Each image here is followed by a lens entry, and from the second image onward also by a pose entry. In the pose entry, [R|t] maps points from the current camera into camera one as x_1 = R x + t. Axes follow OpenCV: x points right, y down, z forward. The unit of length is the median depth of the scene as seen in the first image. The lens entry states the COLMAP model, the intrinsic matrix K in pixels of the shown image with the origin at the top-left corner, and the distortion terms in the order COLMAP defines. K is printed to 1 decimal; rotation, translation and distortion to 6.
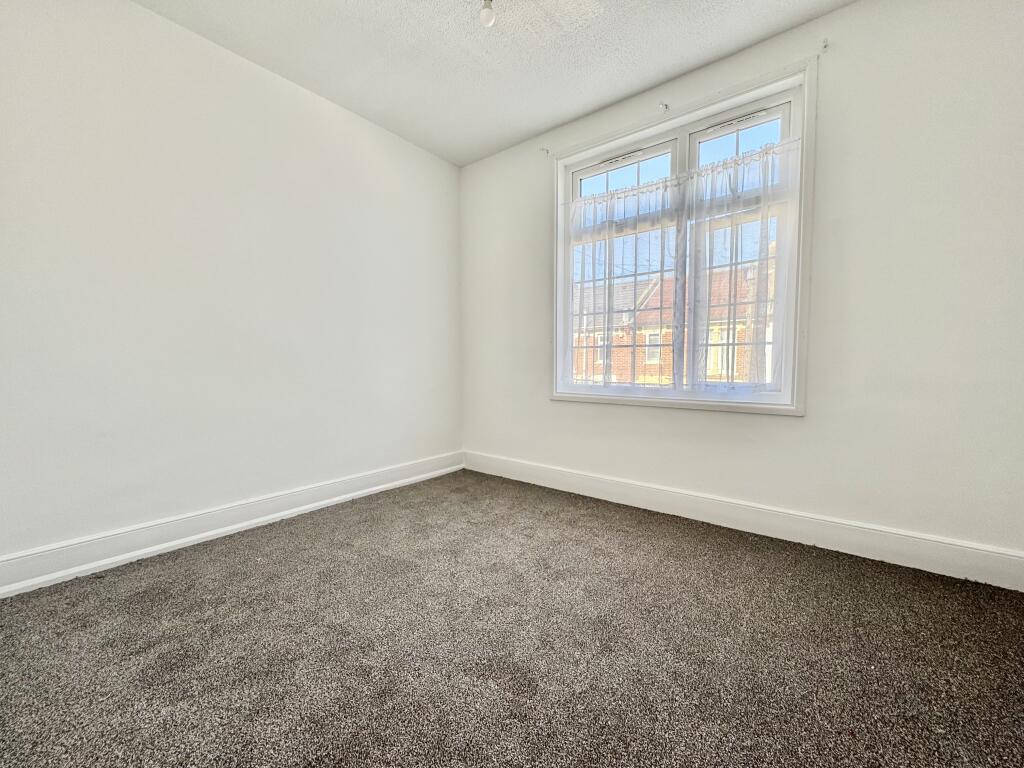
lens RADIAL K [[411.0, 0, 508.6], [0, 411.0, 386.6], [0, 0, 1]] dist [0.001144, 0.000286]
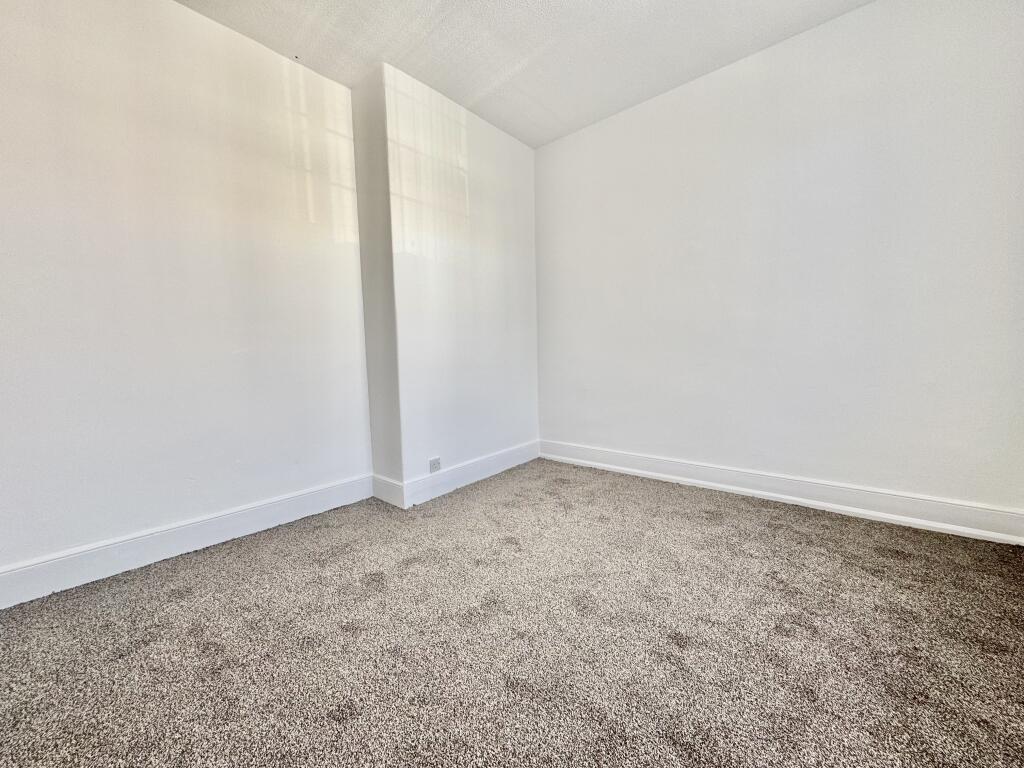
lens RADIAL K [[411.0, 0, 508.6], [0, 411.0, 386.6], [0, 0, 1]] dist [0.001144, 0.000286]
pose [[-0.045176, 0.086464, -0.995230, 0.679636], [-0.026372, 0.995797, 0.087711, -0.037575], [0.998631, 0.030209, -0.042706, 0.660462]]
